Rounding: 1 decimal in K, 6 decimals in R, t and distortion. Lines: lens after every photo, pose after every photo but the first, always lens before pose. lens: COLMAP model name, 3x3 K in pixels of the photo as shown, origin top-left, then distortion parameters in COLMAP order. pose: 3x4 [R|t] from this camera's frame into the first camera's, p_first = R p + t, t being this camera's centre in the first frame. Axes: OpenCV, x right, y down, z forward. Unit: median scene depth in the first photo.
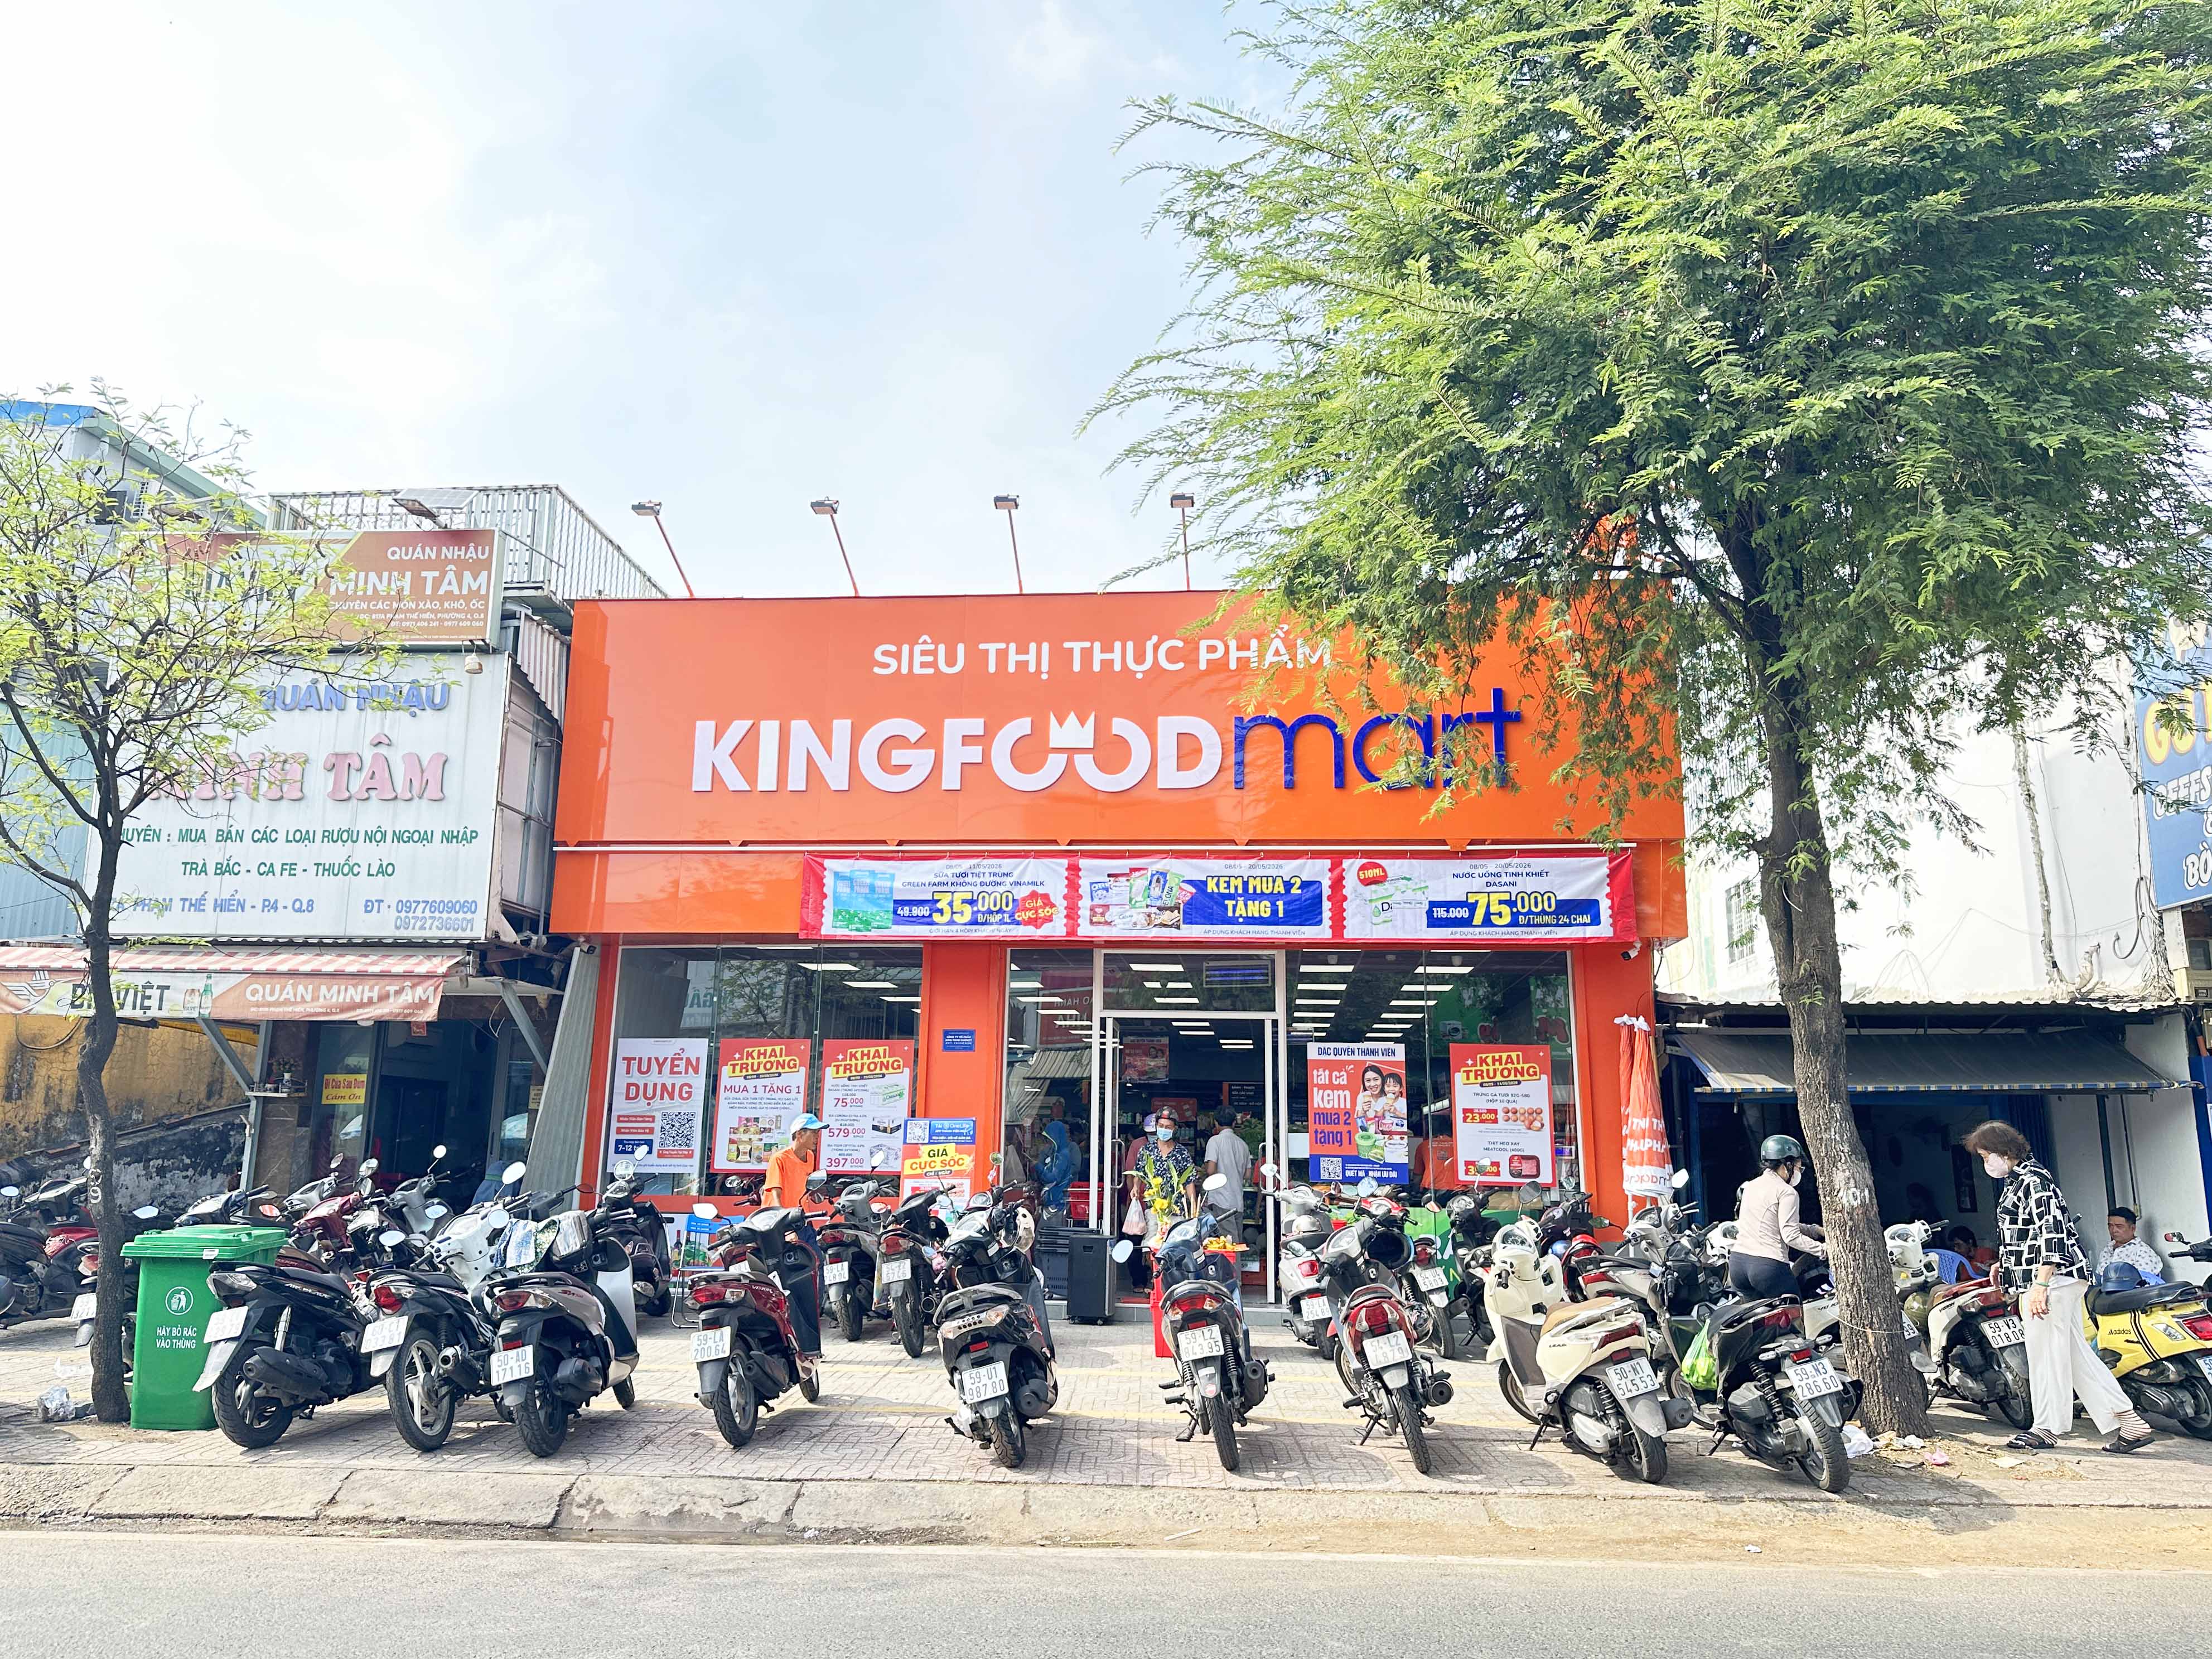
lens RADIAL K [[1522.1, 0, 1106.0], [0, 1522.1, 829.5], [0, 0, 1]] dist [0.093510, -0.118590]
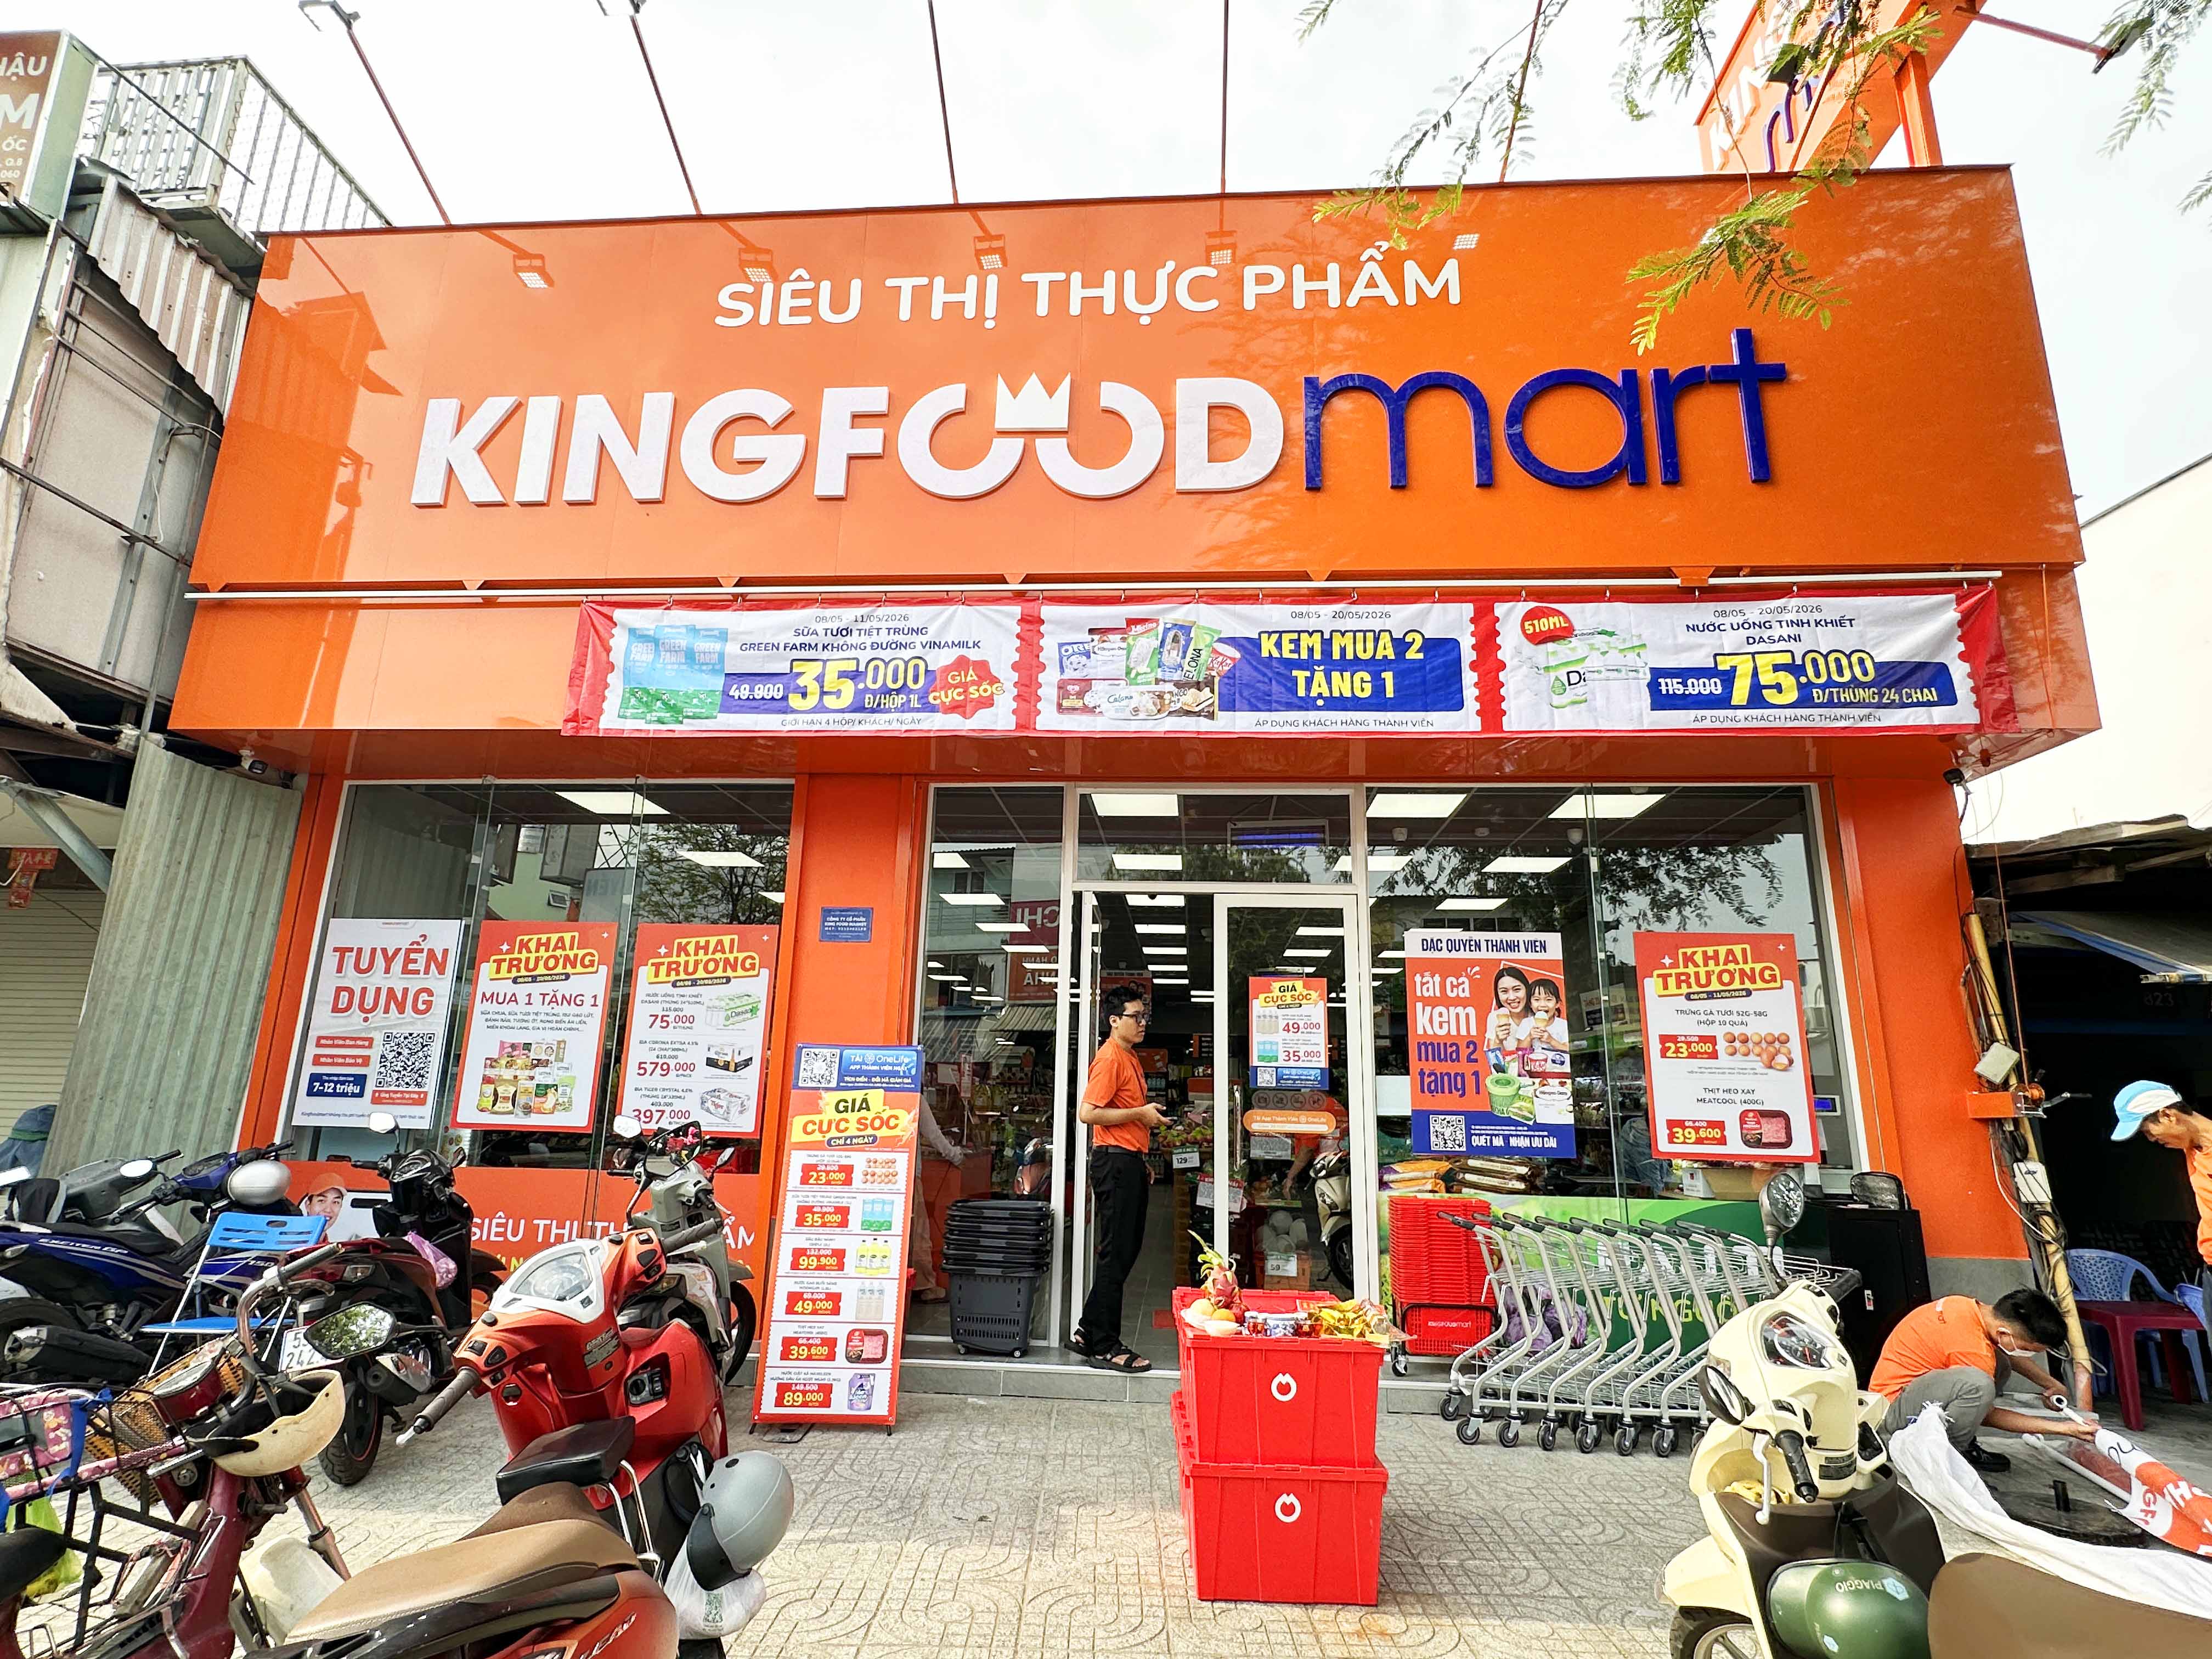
lens RADIAL K [[1135.0, 0, 1106.0], [0, 1135.0, 829.5], [0, 0, 1]] dist [-0.030498, 0.016828]
pose [[0.999613, 0.012749, 0.024736, -0.002114], [-0.012084, 0.999567, -0.026841, 0.111603], [-0.025068, 0.026532, 0.999334, 0.538103]]
